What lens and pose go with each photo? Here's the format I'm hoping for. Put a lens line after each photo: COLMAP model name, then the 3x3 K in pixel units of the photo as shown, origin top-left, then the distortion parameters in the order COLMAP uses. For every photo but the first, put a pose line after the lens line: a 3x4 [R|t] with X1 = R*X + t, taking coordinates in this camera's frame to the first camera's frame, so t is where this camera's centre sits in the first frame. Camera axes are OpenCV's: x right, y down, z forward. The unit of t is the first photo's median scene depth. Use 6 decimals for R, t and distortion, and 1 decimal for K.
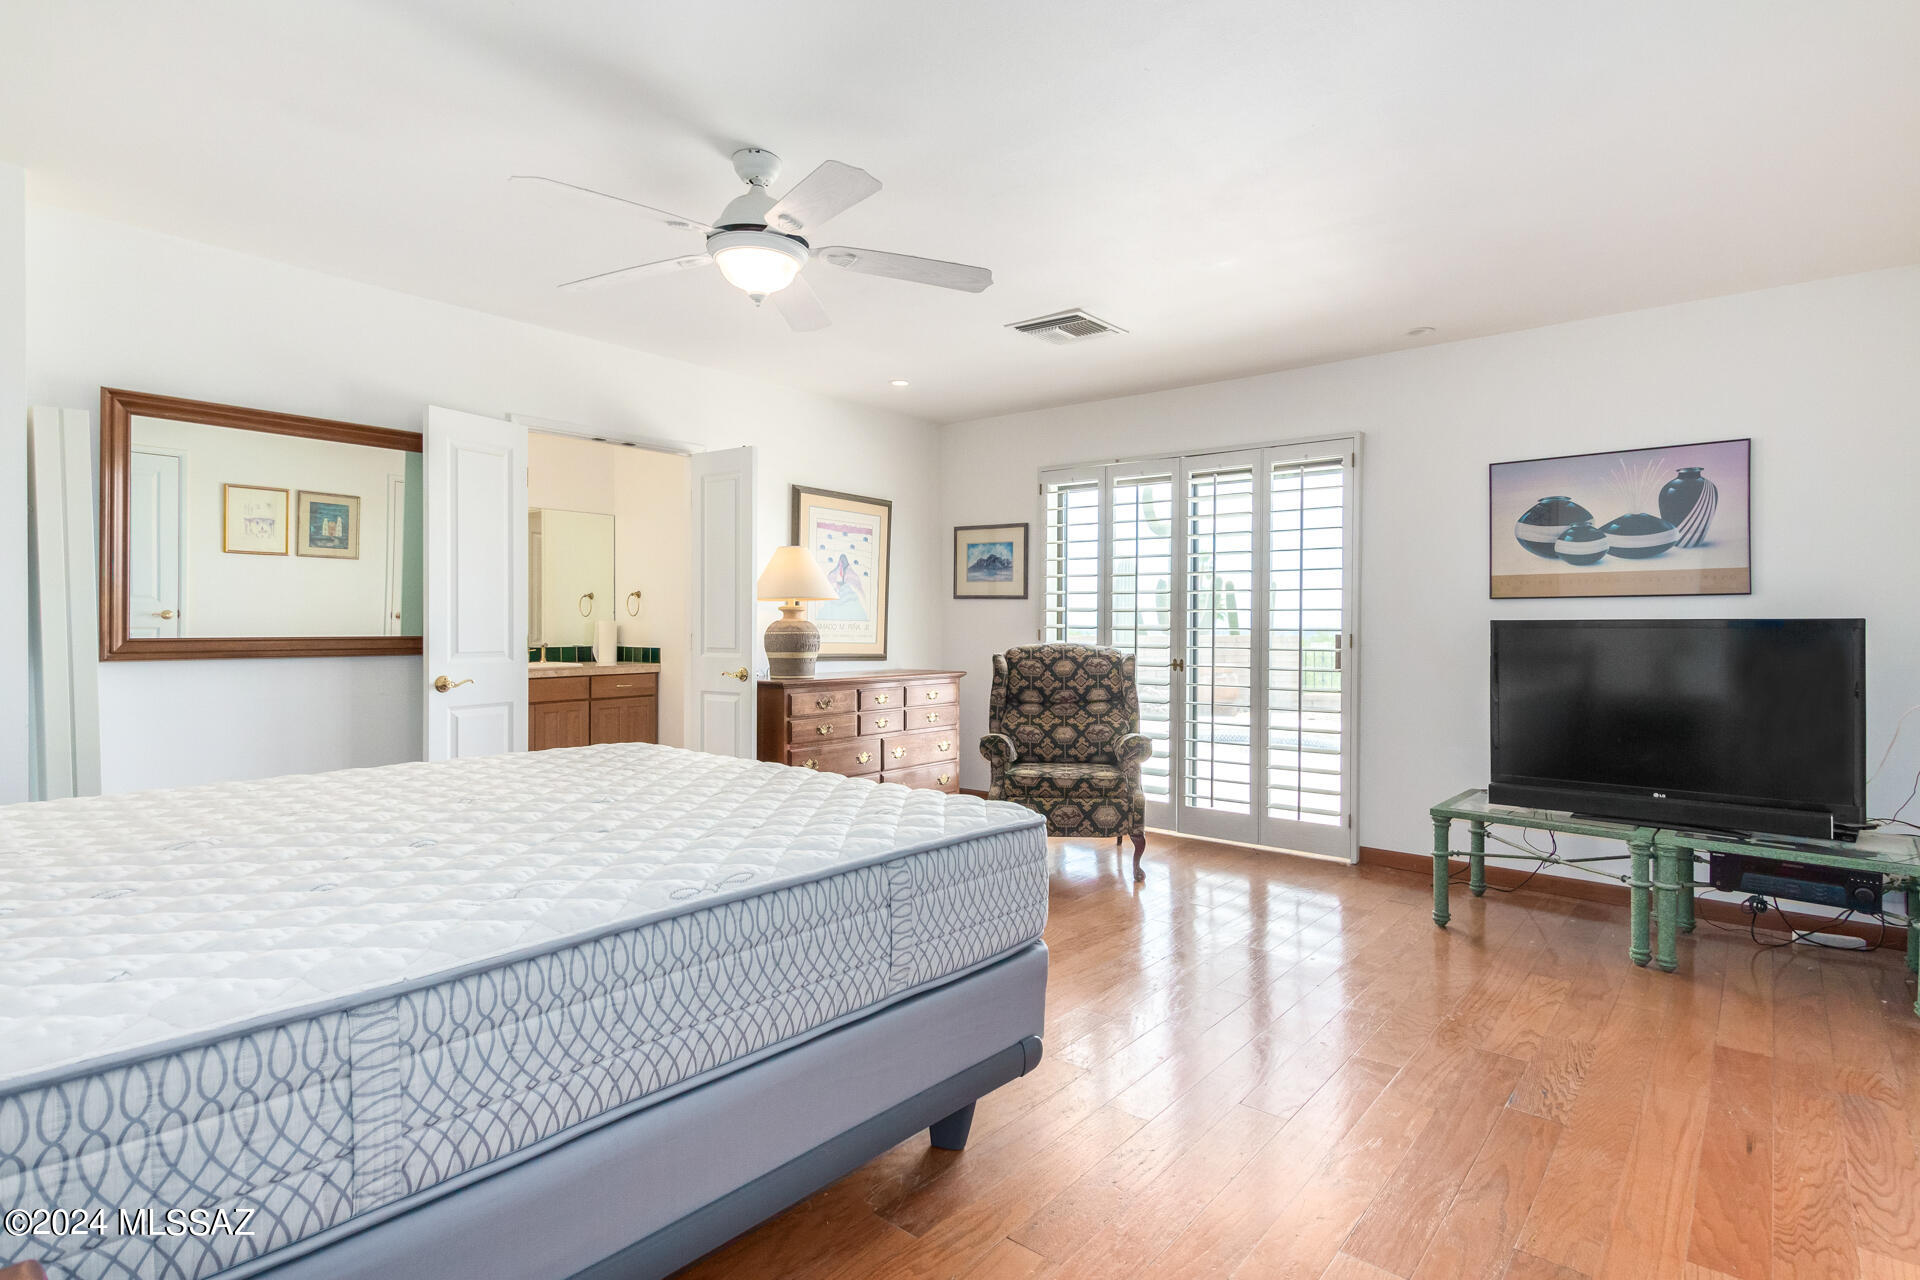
lens RADIAL K [[1007.3, 0, 955.1], [0, 1007.3, 632.5], [0, 0, 1]] dist [0.005812, 0.000667]
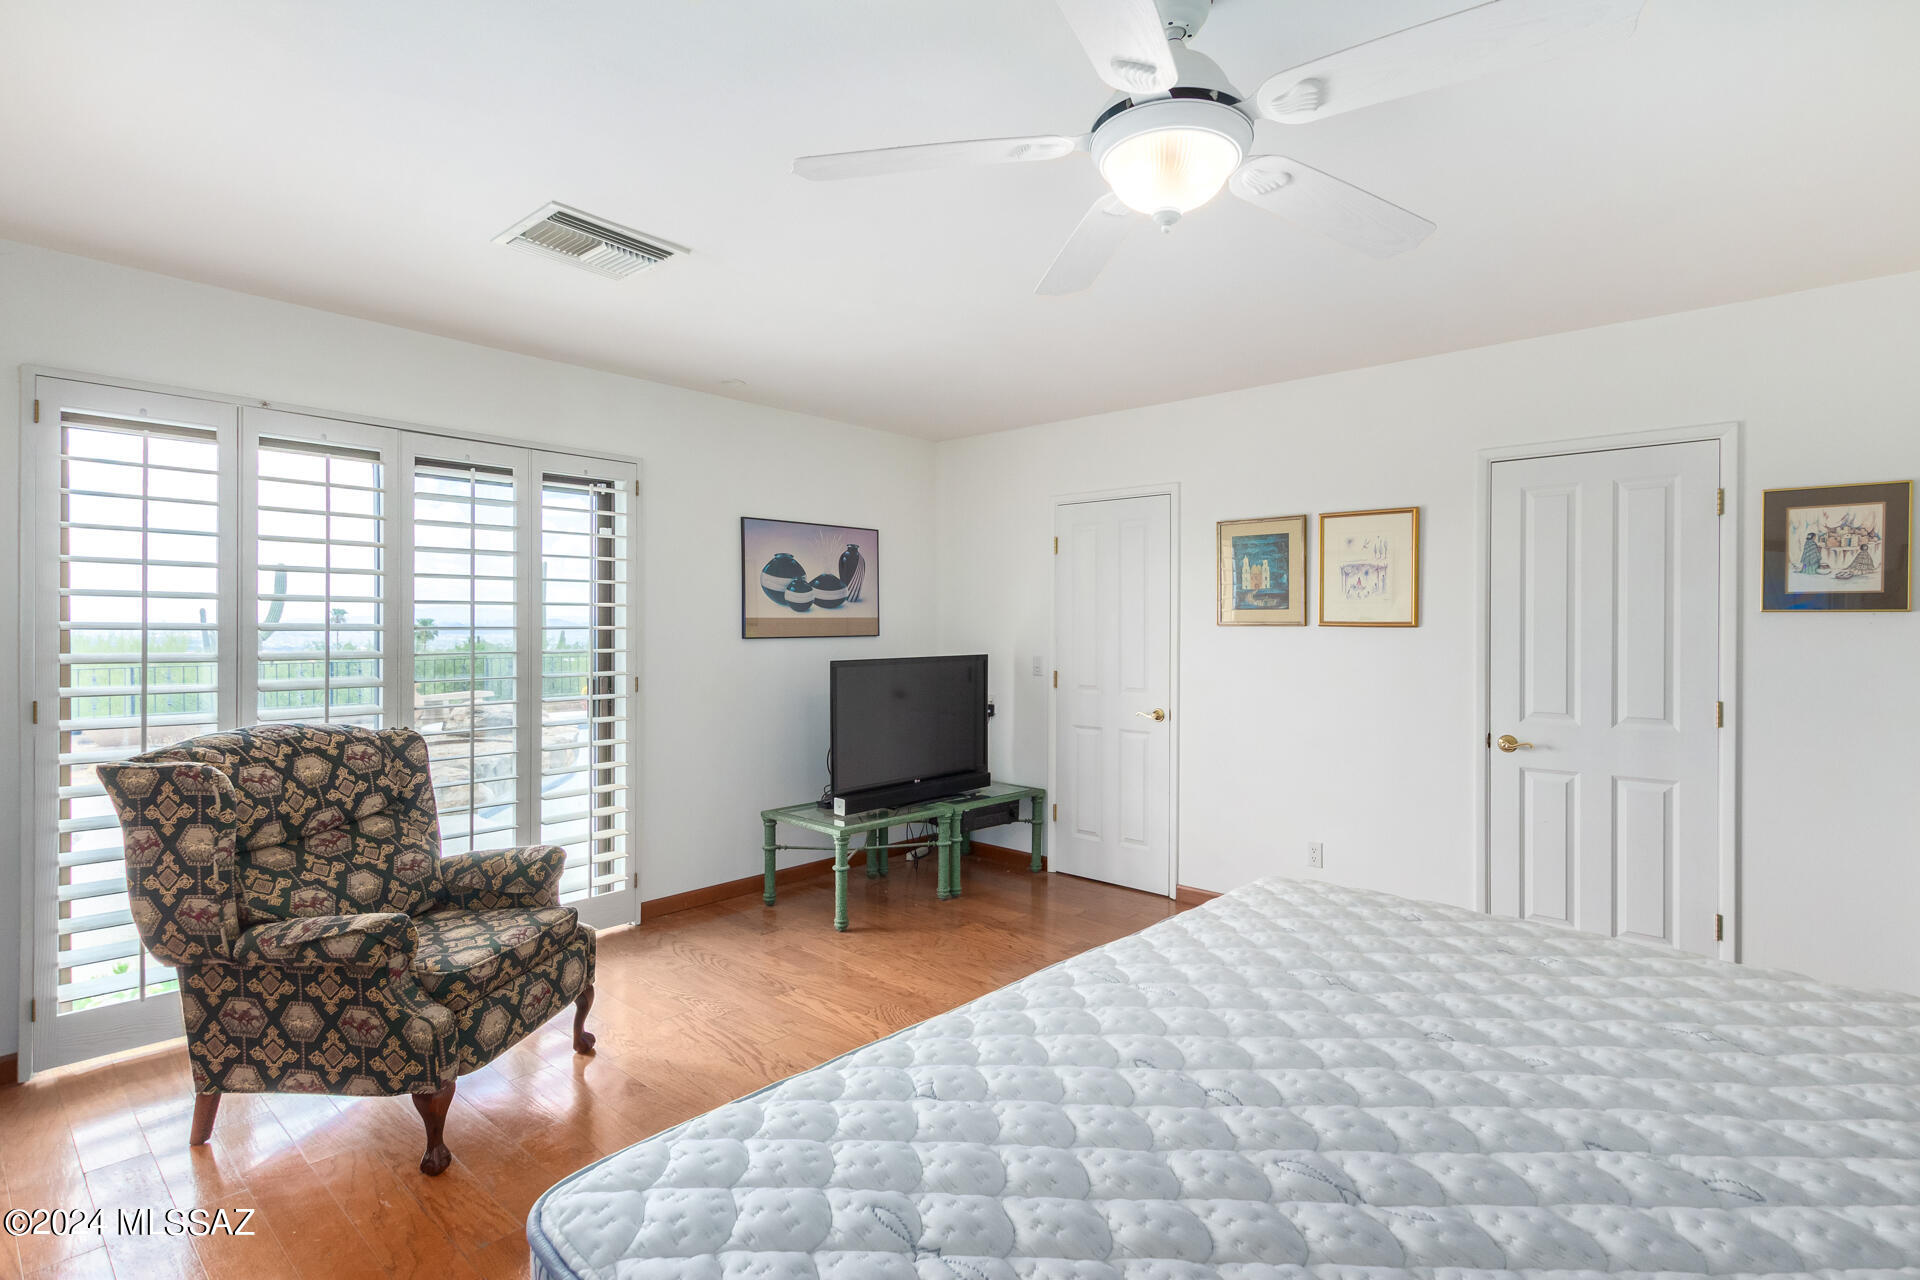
lens RADIAL K [[921.0, 0, 954.4], [0, 921.0, 625.0], [0, 0, 1]] dist [0.002619, -0.000340]
pose [[0.003808, -0.006097, 0.999974, -0.457123], [0.011696, 0.999913, 0.006052, -0.050446], [-0.999924, 0.011673, 0.003879, 0.737894]]
